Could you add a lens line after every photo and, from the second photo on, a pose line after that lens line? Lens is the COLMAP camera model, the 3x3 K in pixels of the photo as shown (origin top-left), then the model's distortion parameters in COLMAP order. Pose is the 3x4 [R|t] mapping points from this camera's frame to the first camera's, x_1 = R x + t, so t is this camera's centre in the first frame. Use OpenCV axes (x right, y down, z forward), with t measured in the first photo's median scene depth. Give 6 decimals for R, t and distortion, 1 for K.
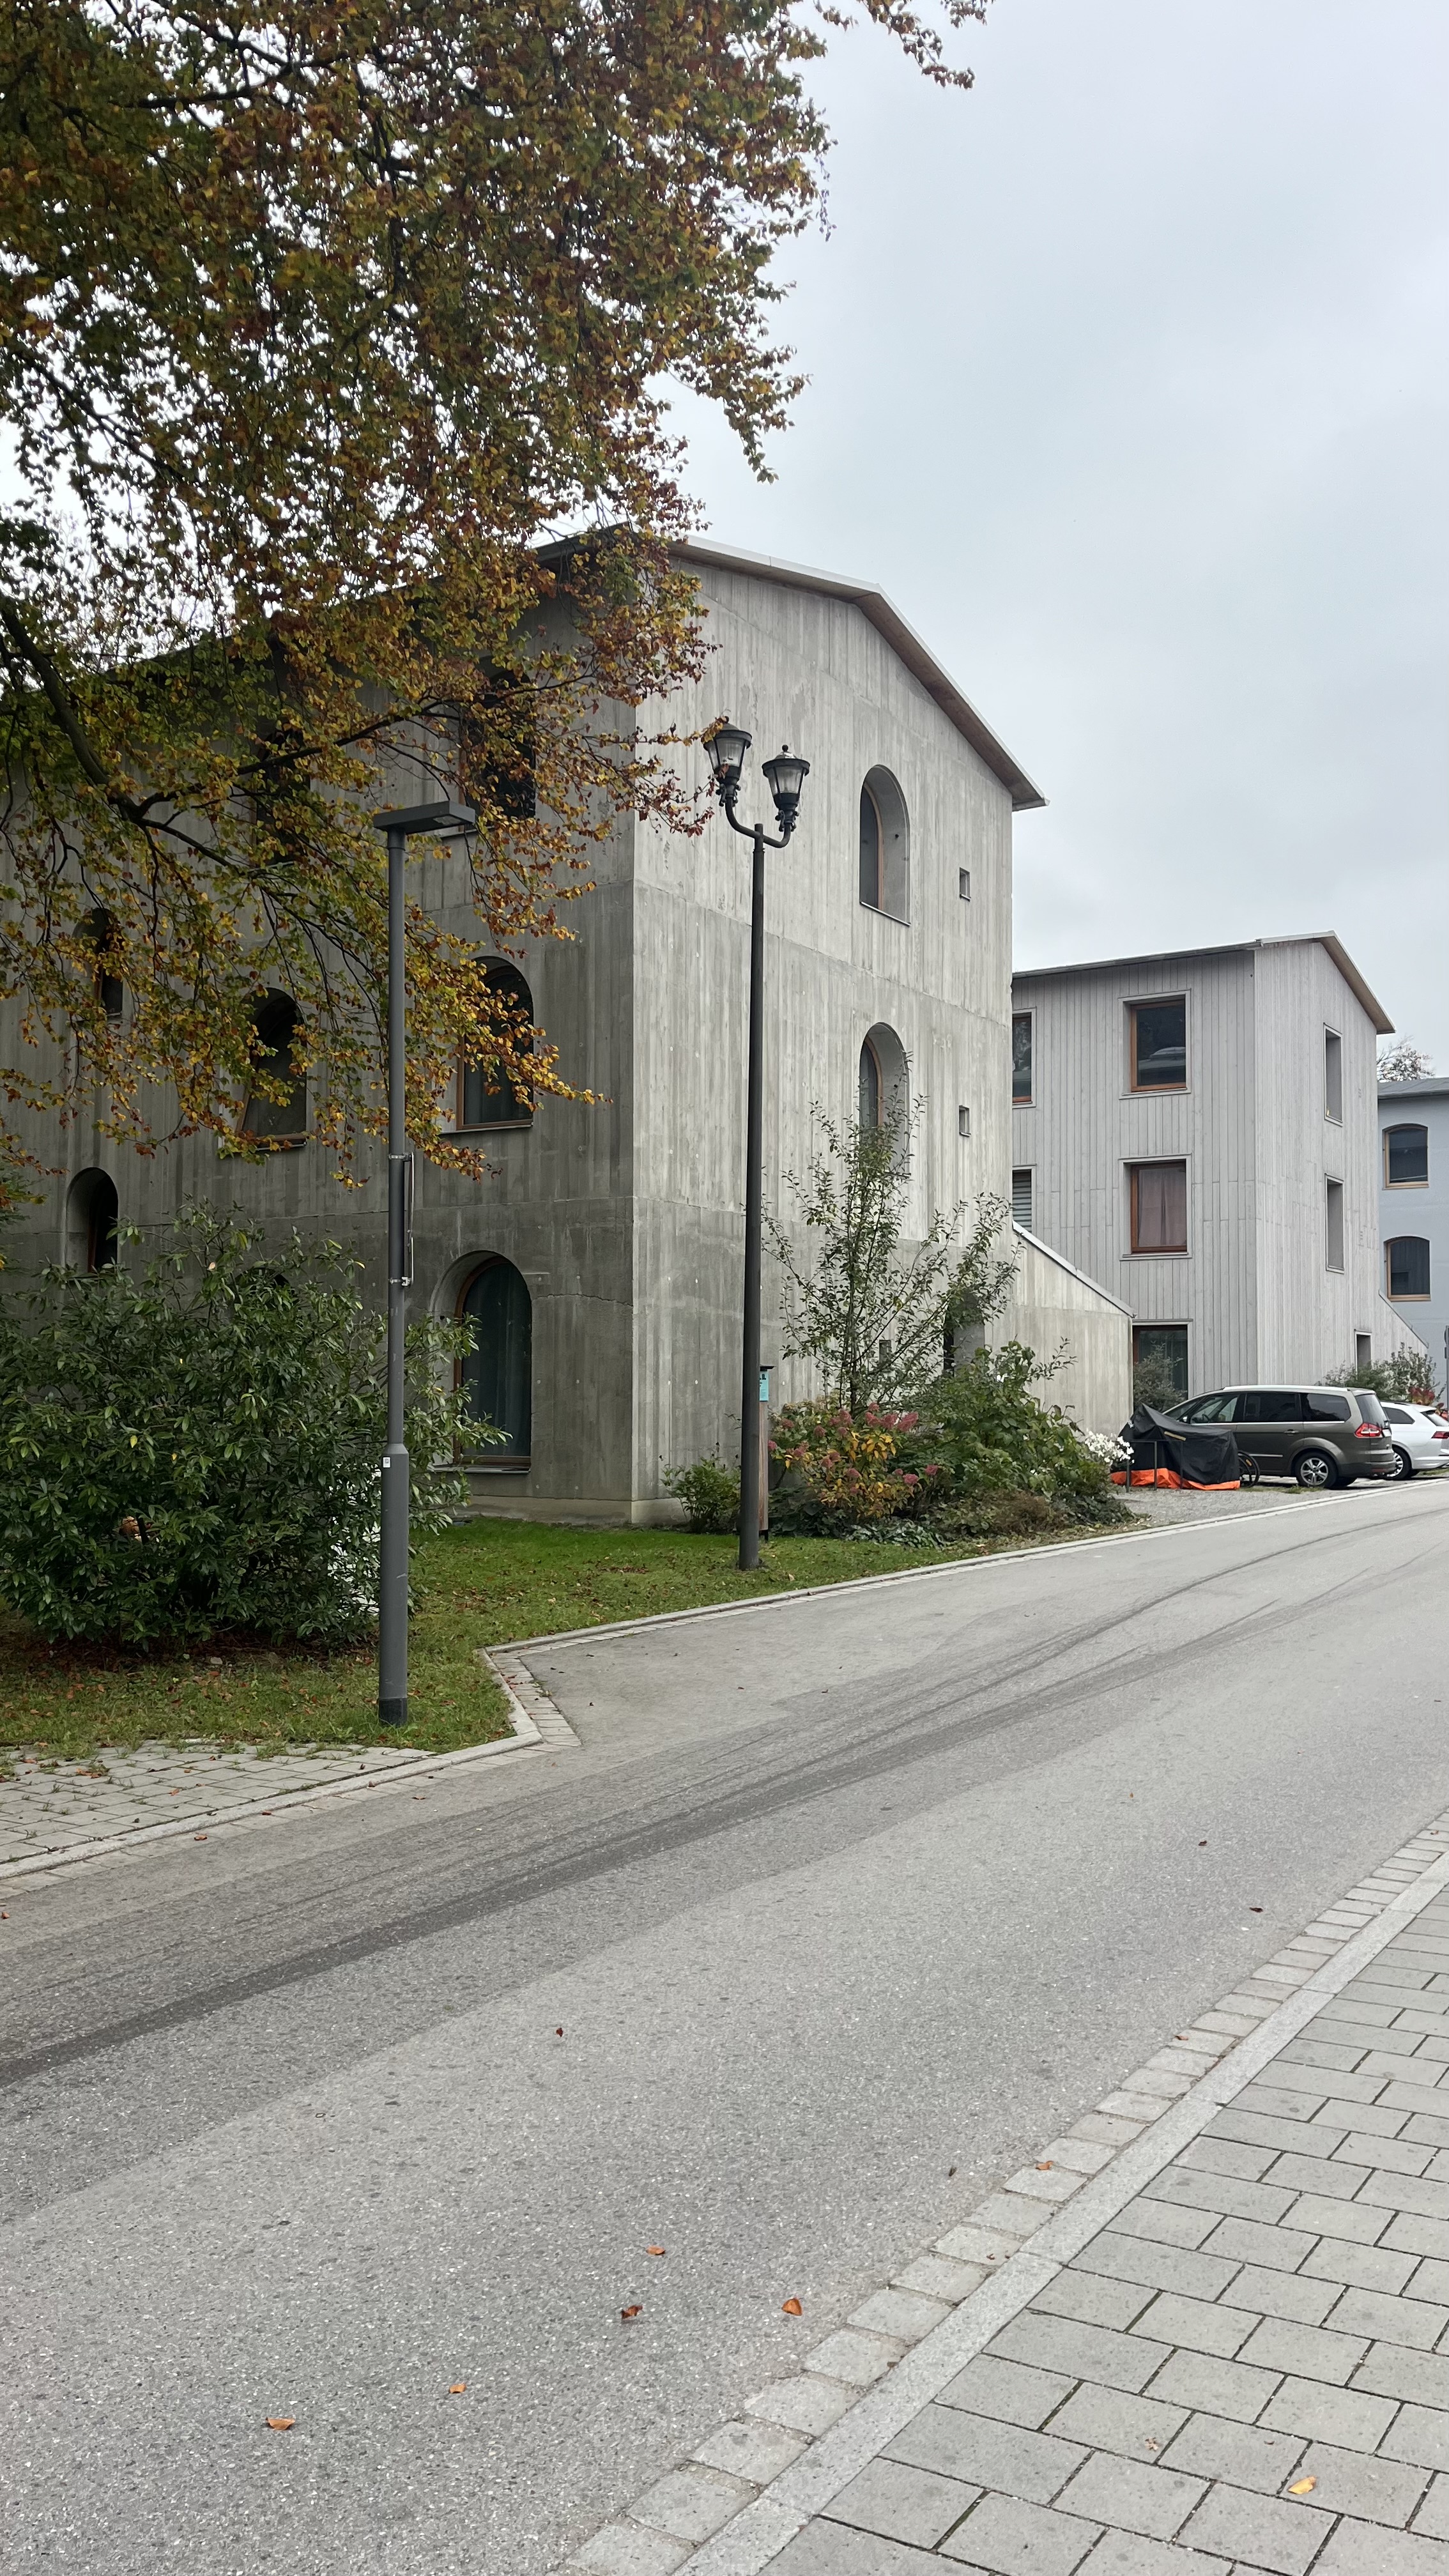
lens RADIAL K [[2075.3, 0, 724.5], [0, 2075.3, 1288.0], [0, 0, 1]] dist [0.103180, -0.106317]
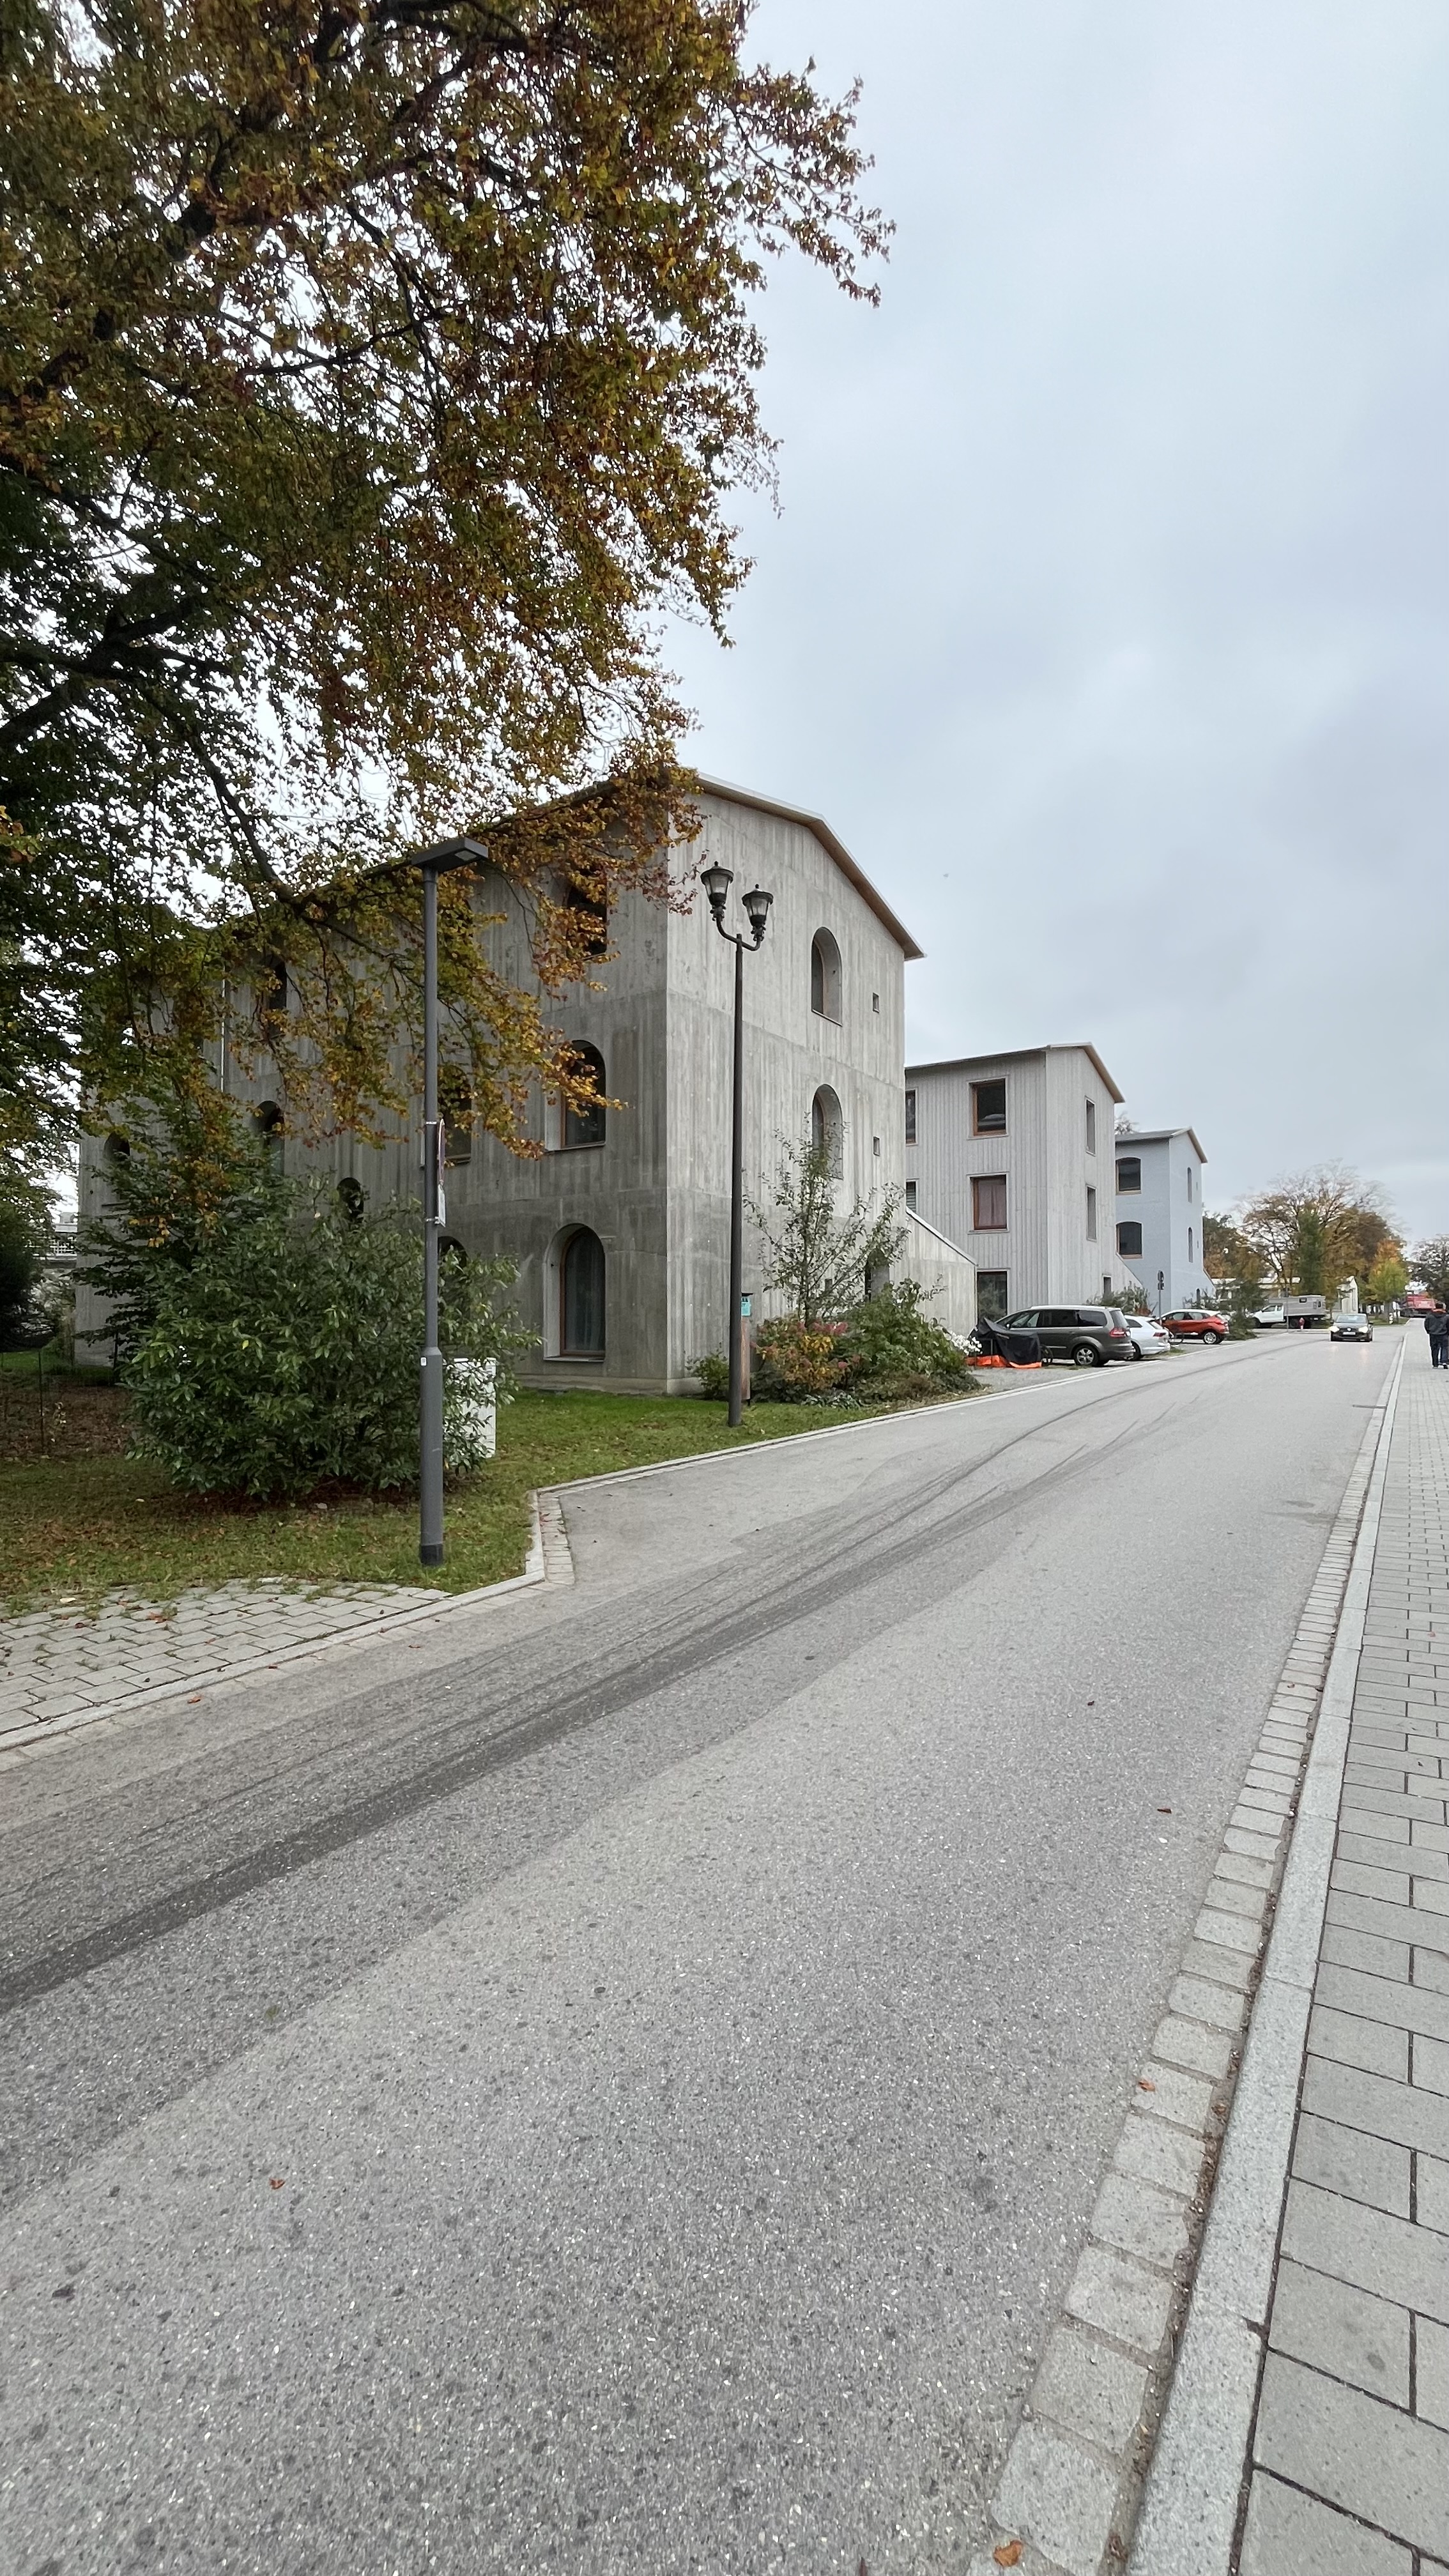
lens RADIAL K [[1070.2, 0, 724.5], [0, 1070.2, 1288.0], [0, 0, 1]] dist [0.016175, 0.000093]
pose [[0.999628, -0.005732, -0.026652, 0.021379], [0.006413, 0.999654, 0.025510, 0.012080], [0.026497, -0.025672, 0.999319, 0.184228]]
